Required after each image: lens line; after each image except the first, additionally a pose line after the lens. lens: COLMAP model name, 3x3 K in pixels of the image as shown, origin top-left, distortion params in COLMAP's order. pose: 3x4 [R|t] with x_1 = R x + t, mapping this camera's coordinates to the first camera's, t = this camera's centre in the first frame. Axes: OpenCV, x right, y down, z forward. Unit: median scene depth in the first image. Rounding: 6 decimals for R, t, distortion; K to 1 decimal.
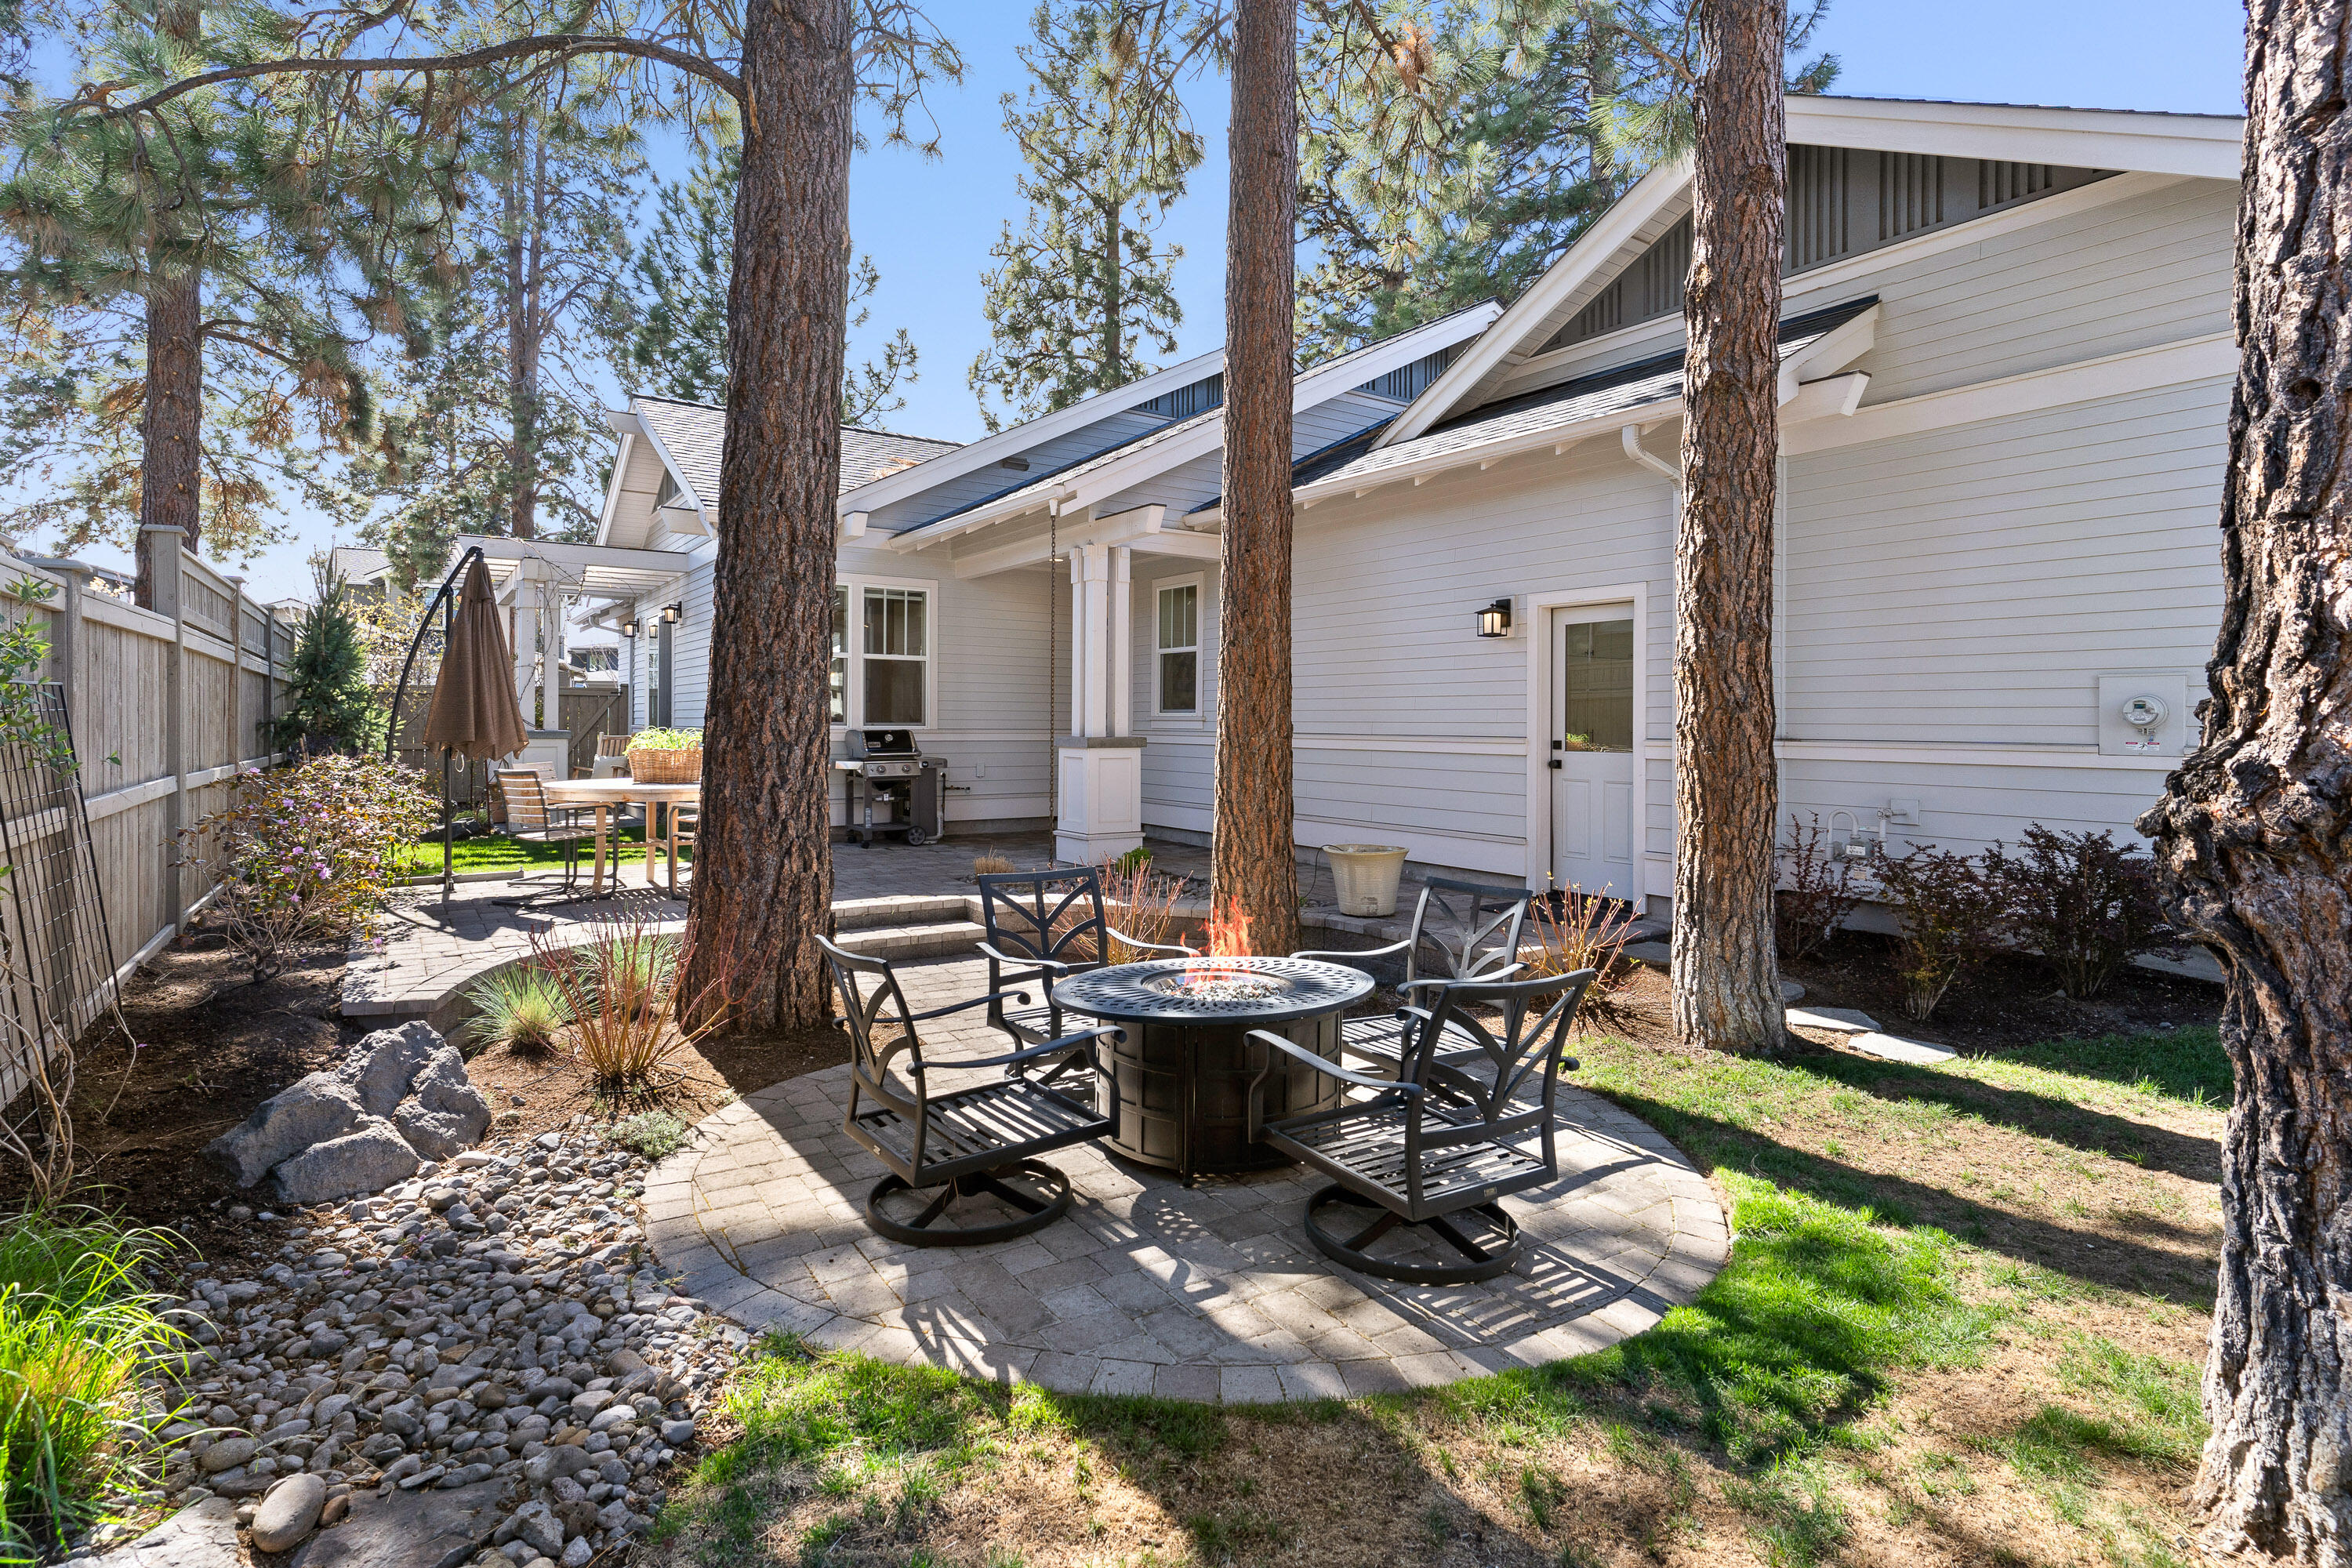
lens RADIAL K [[1120.1, 0, 1182.3], [0, 1120.1, 732.6], [0, 0, 1]] dist [-0.003170, -0.000272]
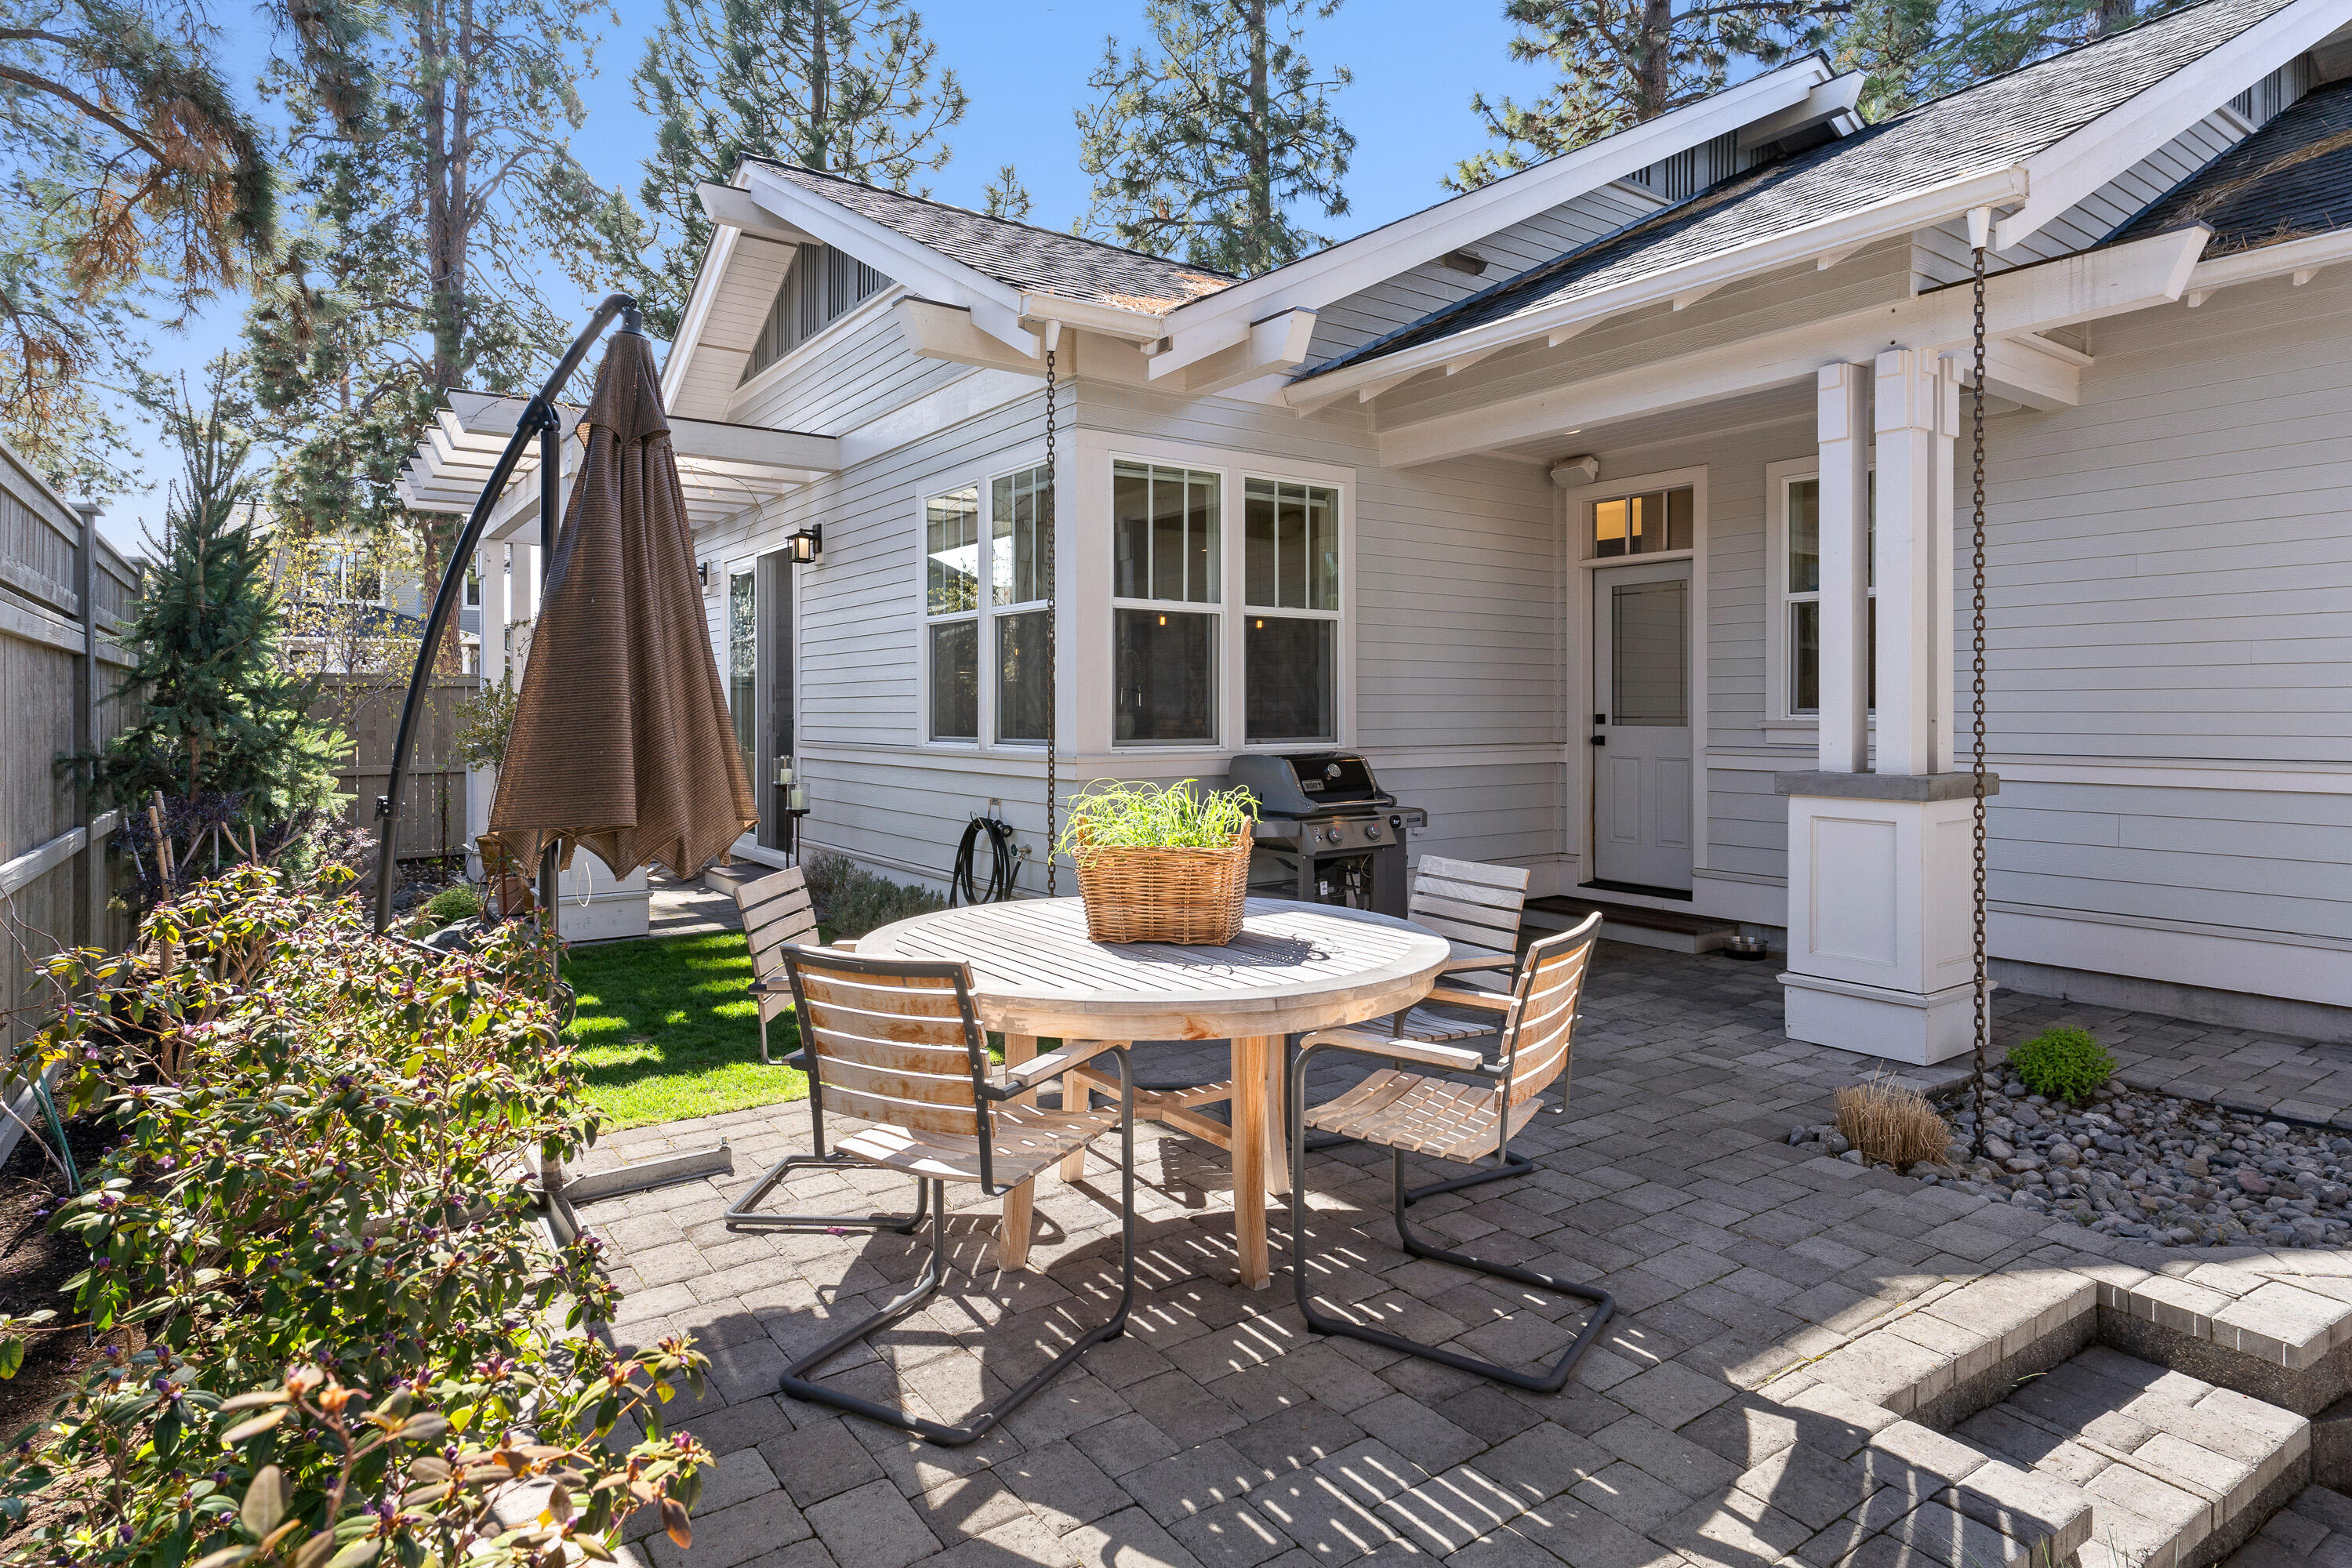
lens RADIAL K [[1282.4, 0, 1174.0], [0, 1282.4, 716.8], [0, 0, 1]] dist [0.004018, 0.001719]
pose [[0.999972, -0.007482, -0.000906, -0.122499], [0.007479, 0.999965, -0.003673, -0.006590], [0.000934, 0.003666, 0.999993, 0.156800]]
